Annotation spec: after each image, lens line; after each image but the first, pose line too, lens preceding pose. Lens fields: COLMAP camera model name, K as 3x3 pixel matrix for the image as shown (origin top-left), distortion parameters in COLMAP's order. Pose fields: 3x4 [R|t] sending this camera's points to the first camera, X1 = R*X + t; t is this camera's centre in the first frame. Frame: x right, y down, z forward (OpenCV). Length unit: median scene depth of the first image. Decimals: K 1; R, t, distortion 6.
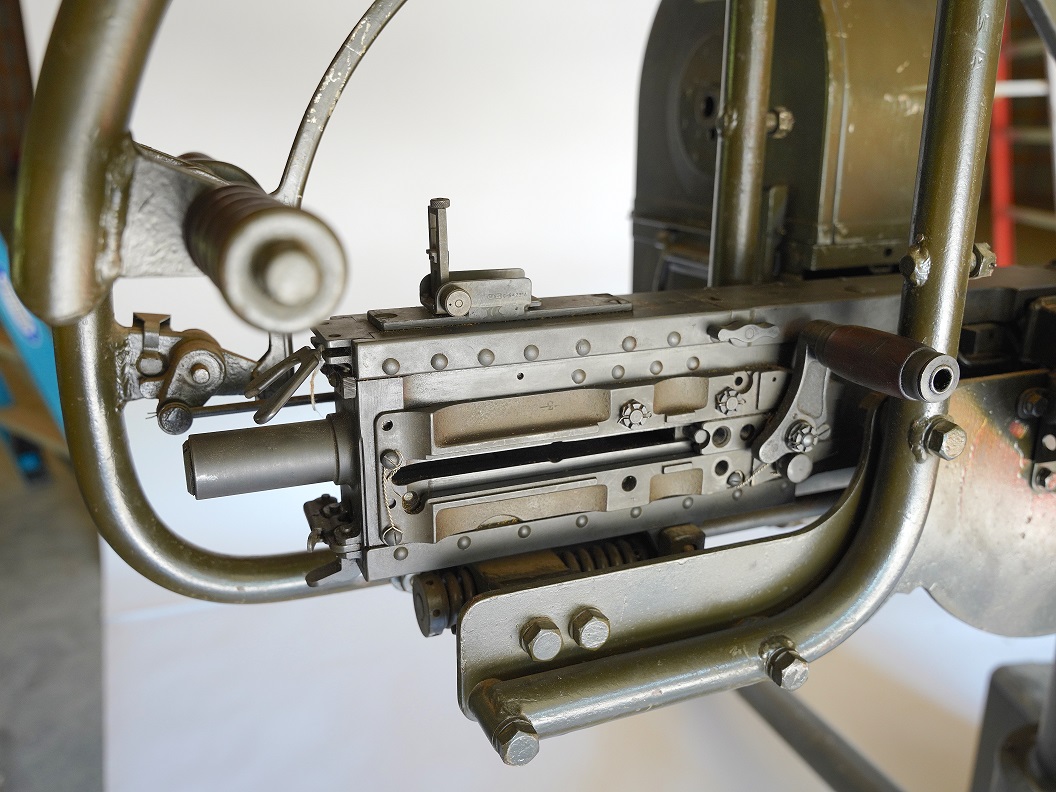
lens RADIAL K [[886.1, 0, 528.9], [0, 886.1, 398.2], [0, 0, 1]] dist [-0.000553, 0.011048]
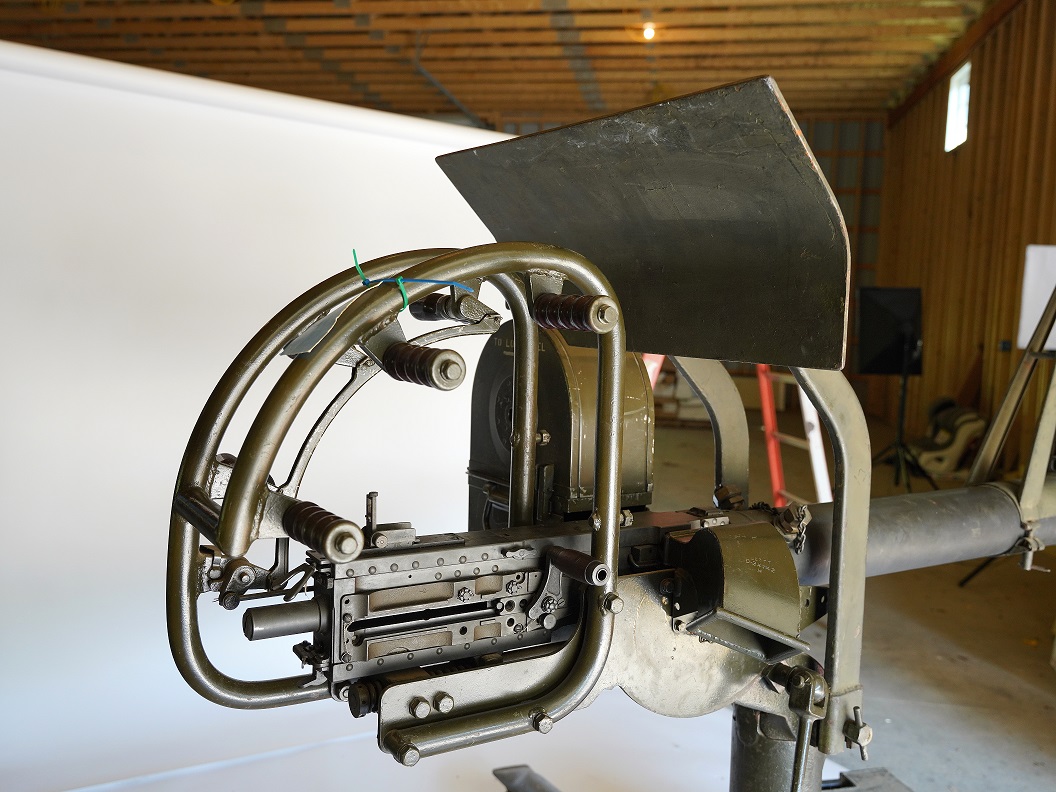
lens RADIAL K [[886.1, 0, 525.0], [0, 886.1, 402.7], [0, 0, 1]] dist [-0.000553, 0.011048]
pose [[0.986339, 0.016393, 0.163912, -0.085611], [0.019092, 0.976955, -0.212589, 0.022385], [-0.163620, 0.212815, 0.963296, -1.056473]]
